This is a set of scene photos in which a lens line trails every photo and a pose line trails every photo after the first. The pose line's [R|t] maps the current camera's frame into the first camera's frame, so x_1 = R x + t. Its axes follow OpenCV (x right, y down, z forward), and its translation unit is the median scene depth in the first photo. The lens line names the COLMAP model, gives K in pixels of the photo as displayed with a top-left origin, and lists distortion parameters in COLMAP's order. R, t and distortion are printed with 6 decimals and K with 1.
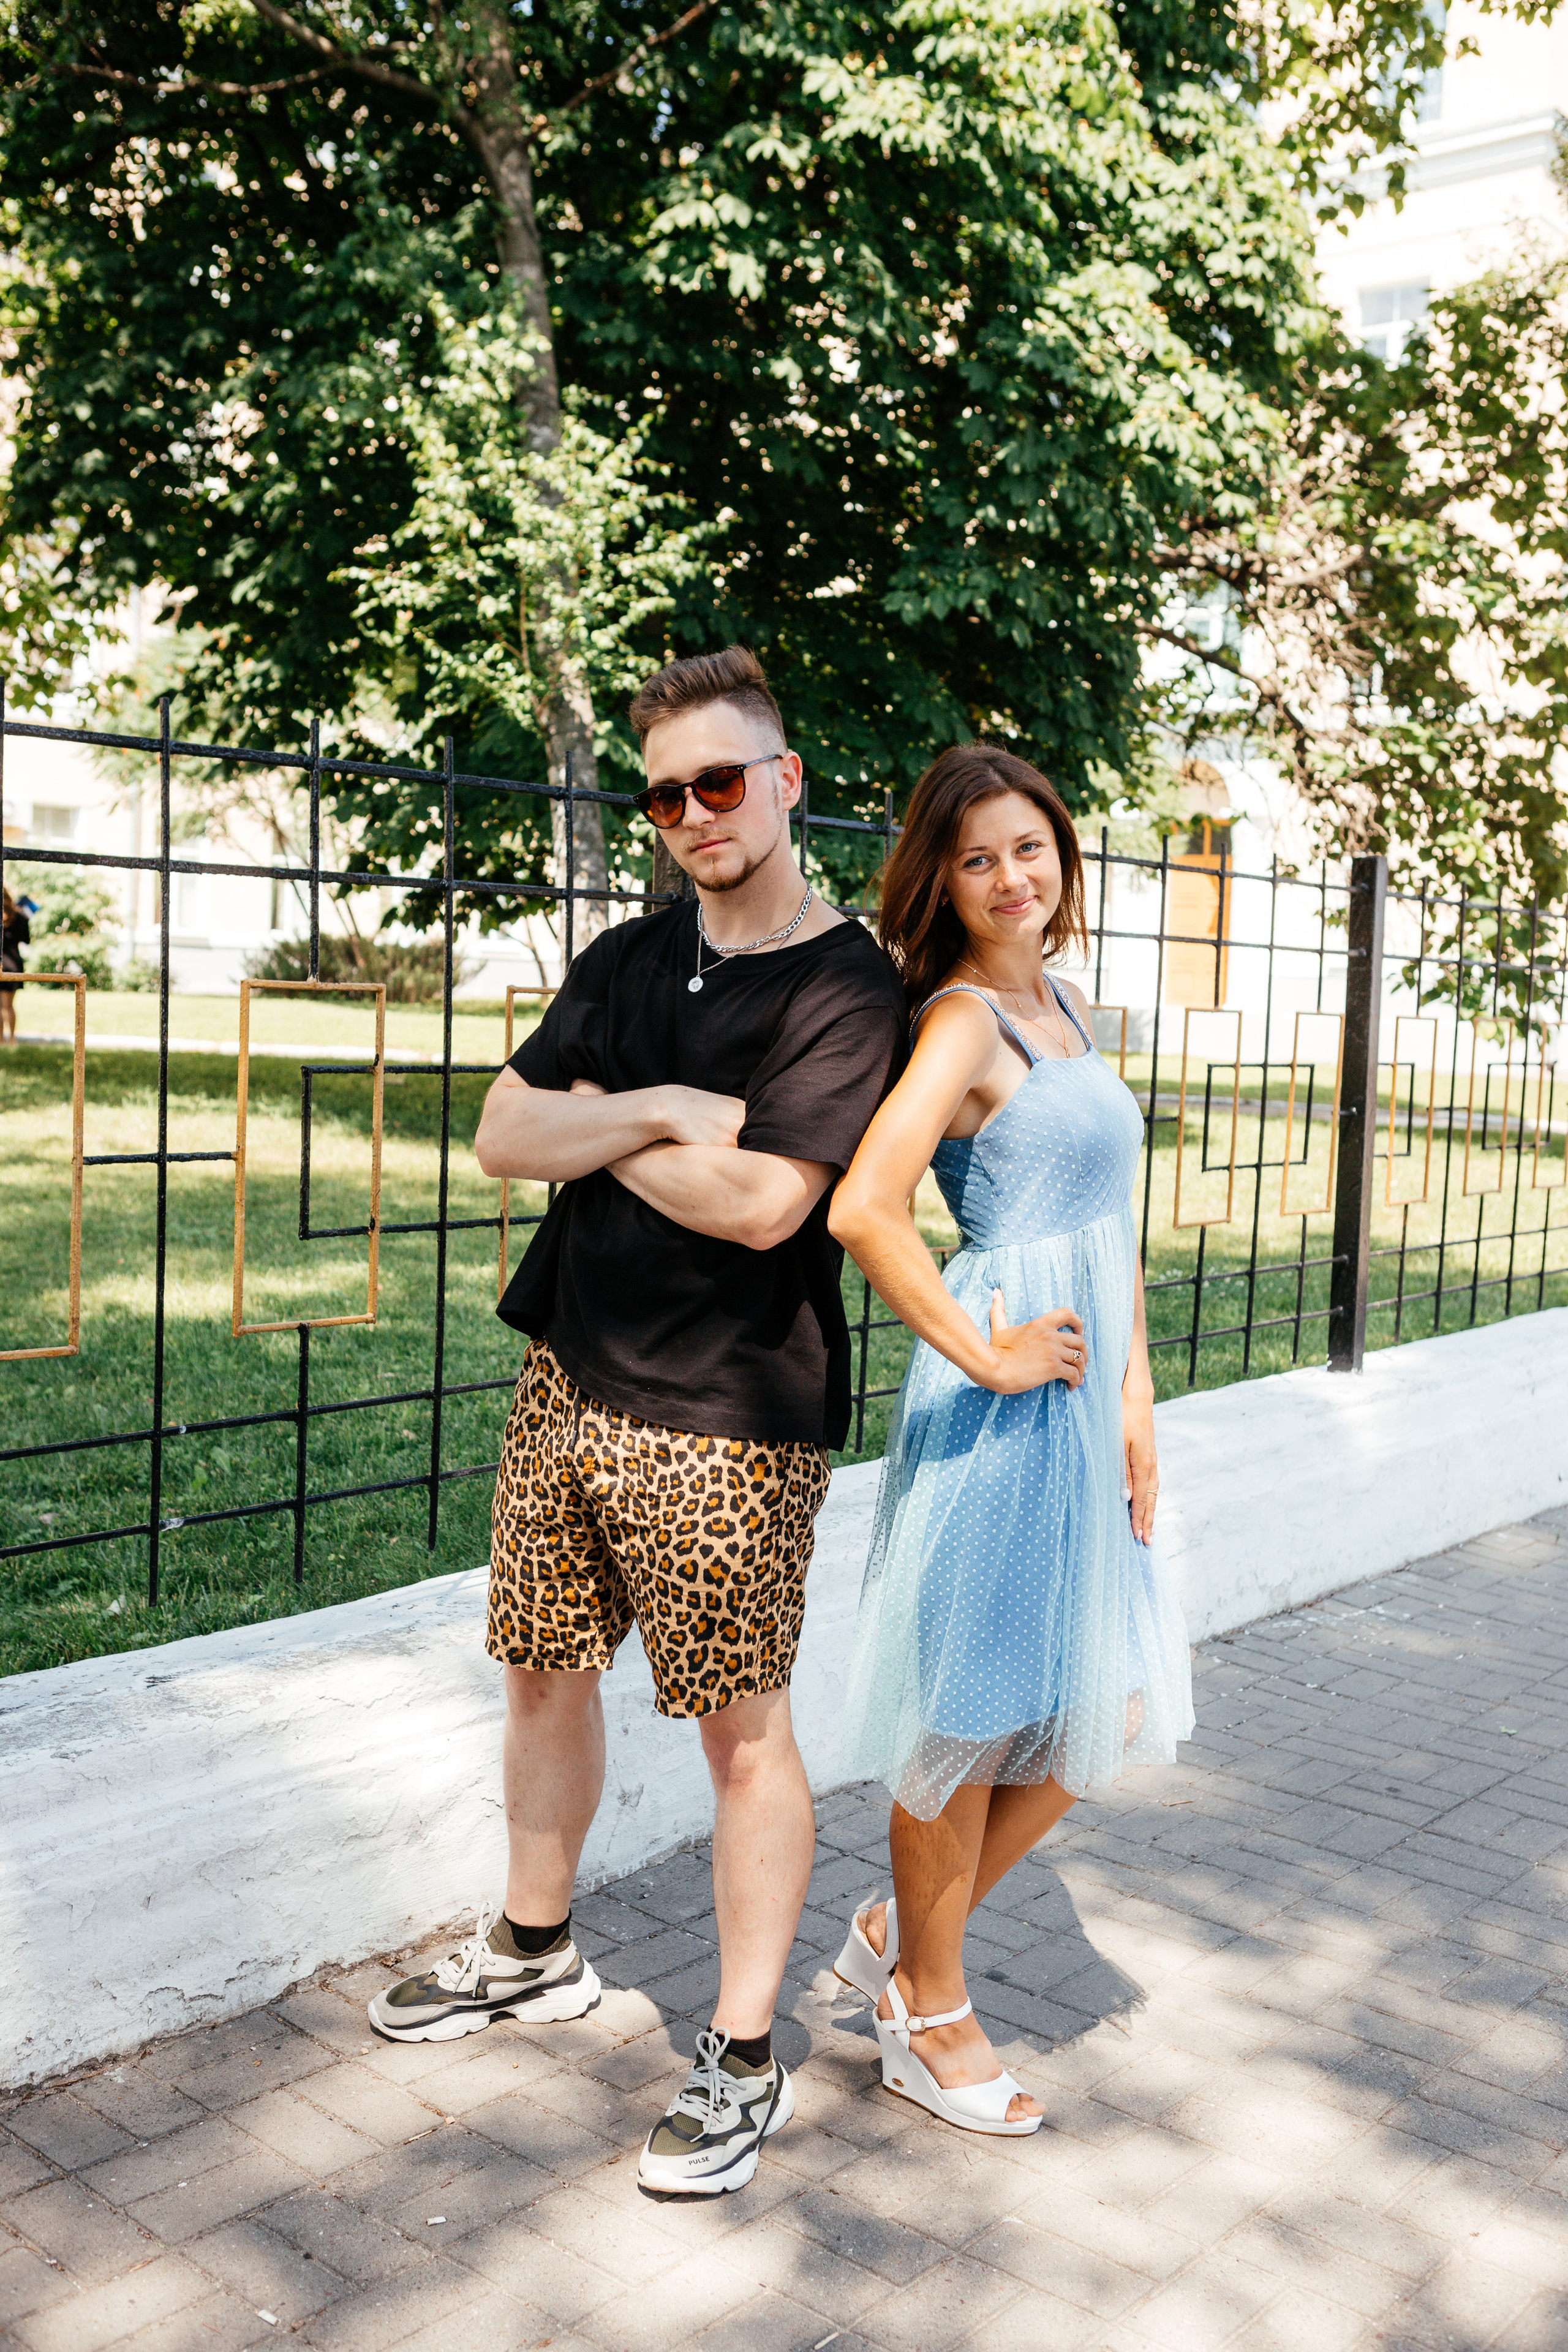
lens RADIAL K [[2310.0, 0, 784.0], [0, 2310.0, 1176.0], [0, 0, 1]] dist [0.000342, -0.002768]
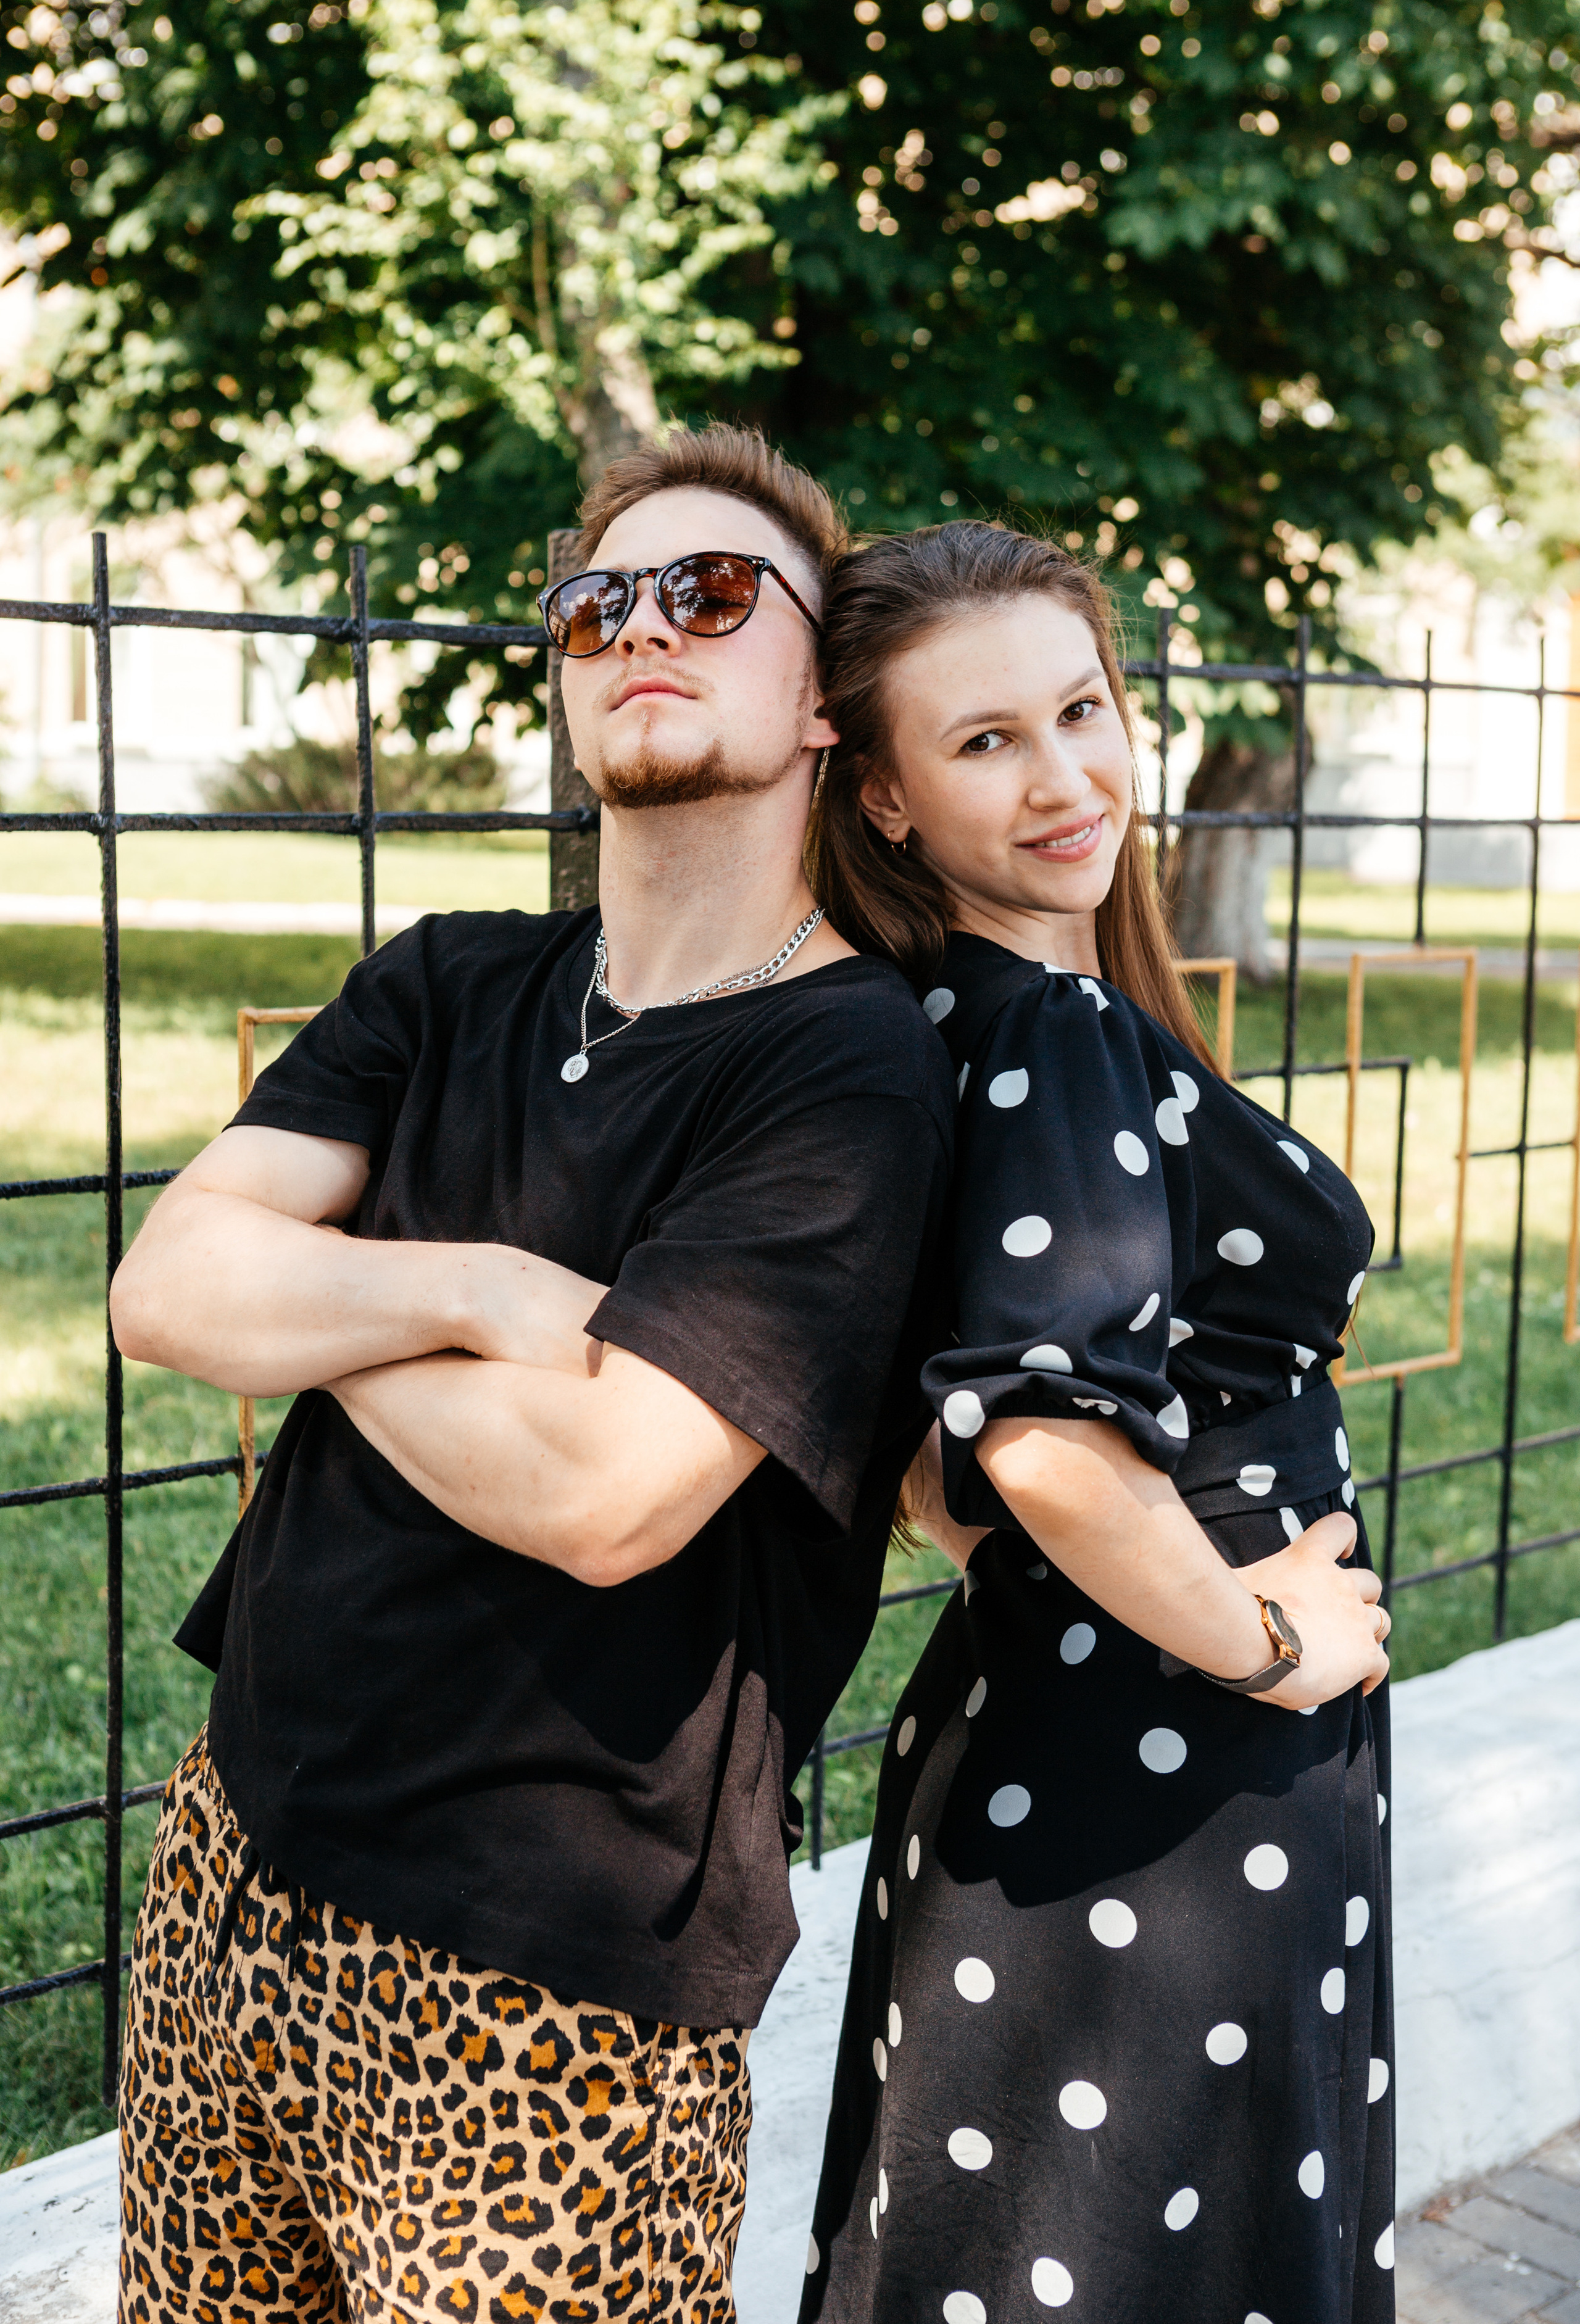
lens RADIAL K [[3136.8, 0, 706.5], [0, 3136.8, 1162.9], [0, 0, 1]] dist [0.097336, -0.060165]
pose [[0.994970, -0.002676, -0.100140, 0.023085], [0.007030, 0.999044, 0.043151, -0.027825], [0.099929, -0.043638, 0.994037, 0.110018]]
